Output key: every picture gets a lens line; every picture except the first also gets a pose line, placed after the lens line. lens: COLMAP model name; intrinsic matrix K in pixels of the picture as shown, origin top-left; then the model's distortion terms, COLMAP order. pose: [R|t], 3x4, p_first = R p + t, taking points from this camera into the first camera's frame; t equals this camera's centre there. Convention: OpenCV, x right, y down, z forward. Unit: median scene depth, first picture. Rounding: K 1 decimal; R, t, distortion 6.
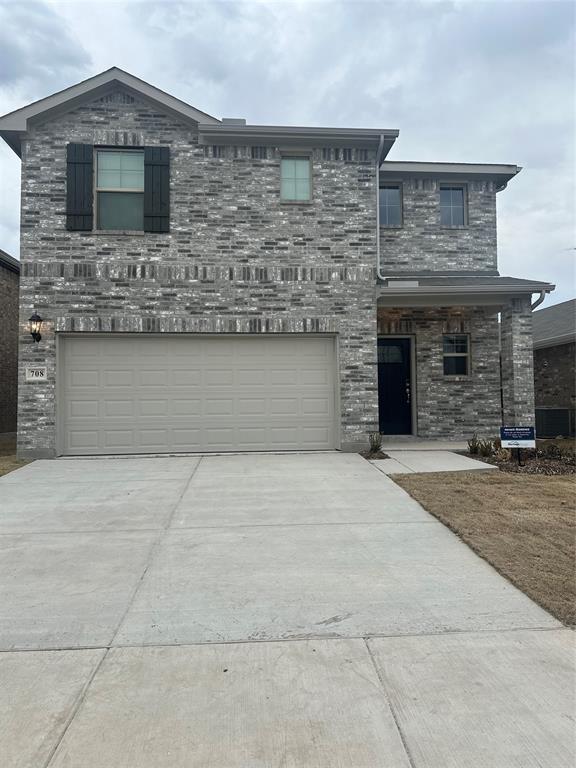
lens RADIAL K [[538.1, 0, 288.1], [0, 538.1, 379.9], [0, 0, 1]] dist [0.012181, -0.009217]
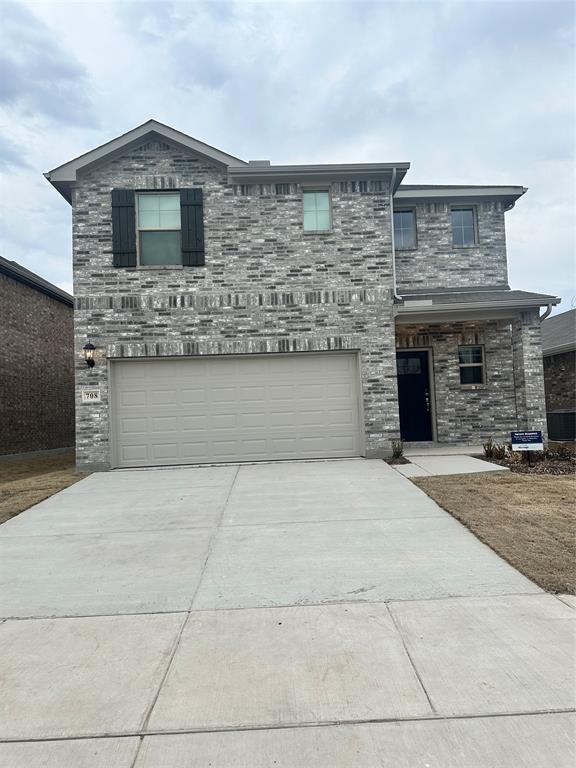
lens RADIAL K [[538.1, 0, 289.5], [0, 538.1, 387.9], [0, 0, 1]] dist [0.012181, -0.009217]
pose [[0.998604, -0.031157, -0.042663, -0.005455], [0.031109, 0.999514, -0.001793, -0.013015], [0.042699, 0.000464, 0.999088, -0.103908]]
